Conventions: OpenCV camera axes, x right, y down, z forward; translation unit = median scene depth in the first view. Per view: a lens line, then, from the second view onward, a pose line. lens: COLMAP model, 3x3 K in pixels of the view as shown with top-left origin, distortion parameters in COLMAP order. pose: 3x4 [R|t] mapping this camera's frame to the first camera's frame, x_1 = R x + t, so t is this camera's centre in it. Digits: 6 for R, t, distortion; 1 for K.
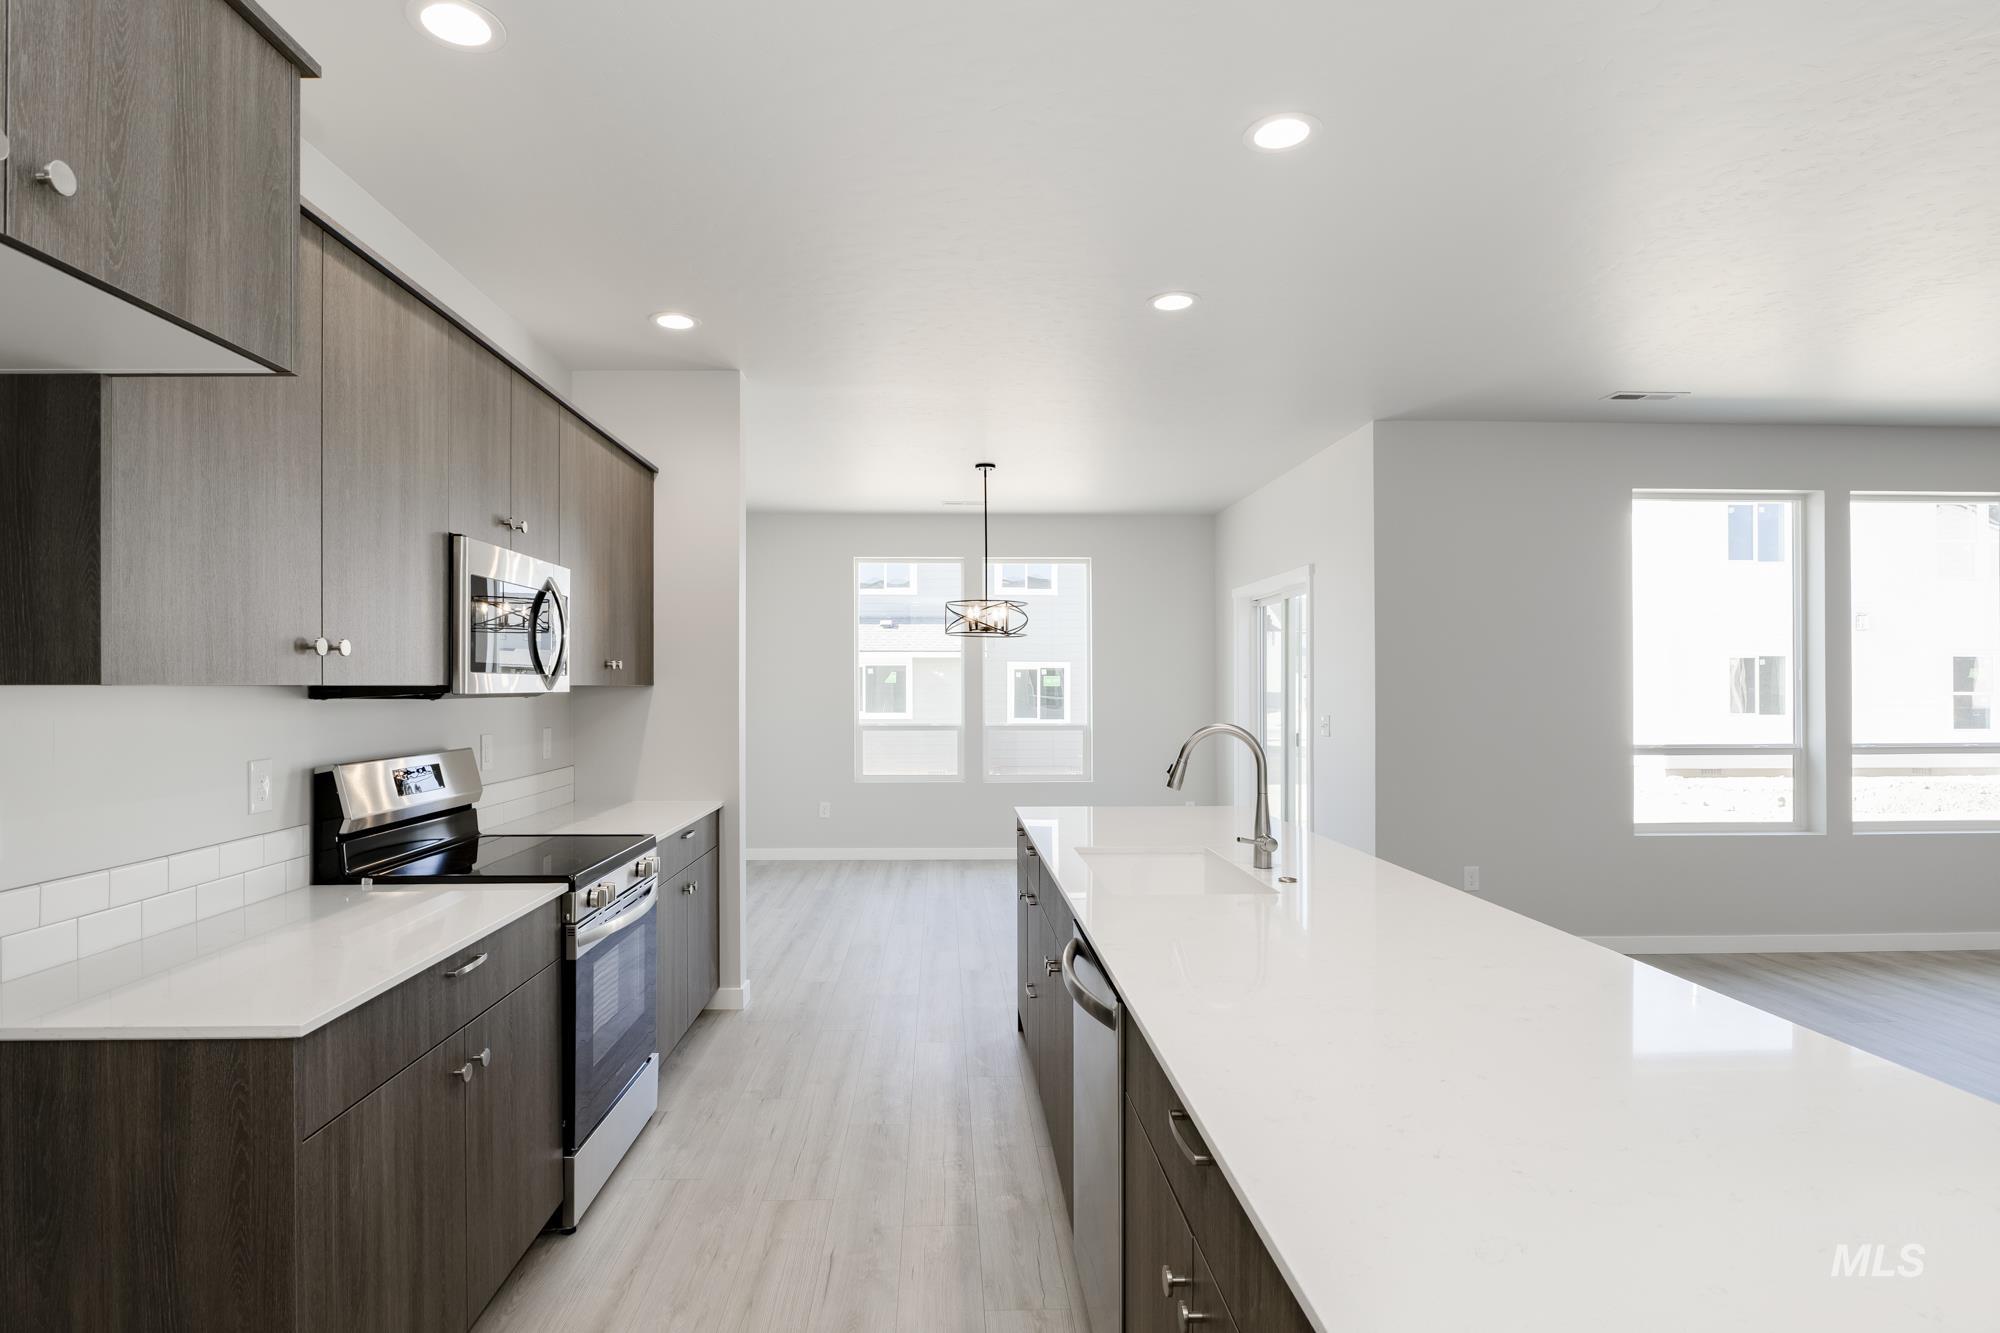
lens RADIAL K [[1097.5, 0, 1001.5], [0, 1097.5, 680.8], [0, 0, 1]] dist [-0.007029, -0.001482]
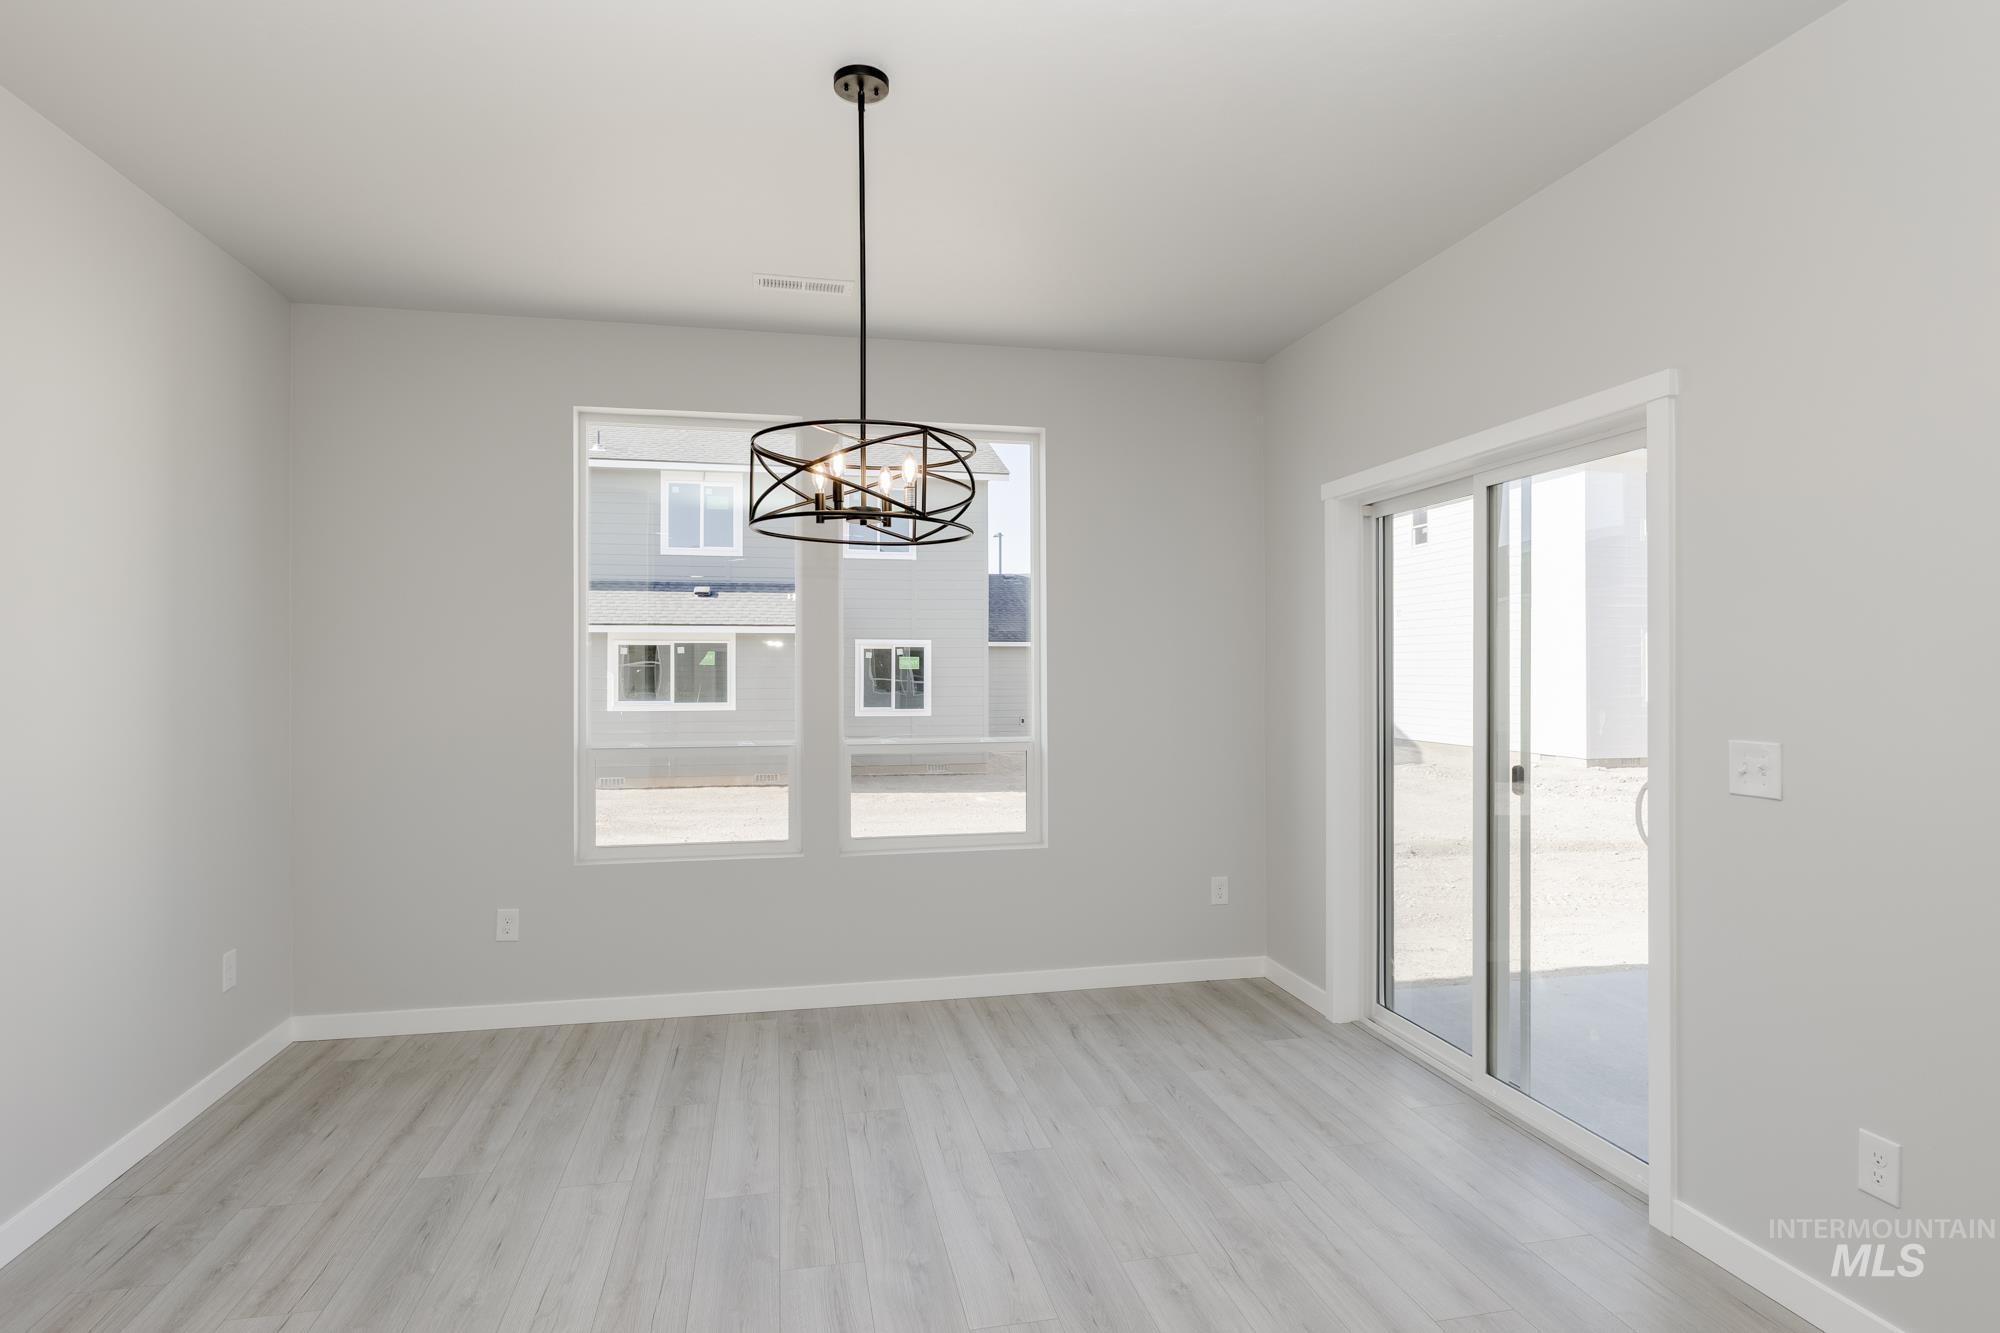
lens RADIAL K [[995.5, 0, 998.2], [0, 995.5, 662.5], [0, 0, 1]] dist [-0.002076, -0.000510]
pose [[0.987065, 0.000430, 0.160322, -0.008529], [-0.000160, 0.999999, -0.001697, 0.001211], [-0.160323, 0.001650, 0.987063, 0.251913]]
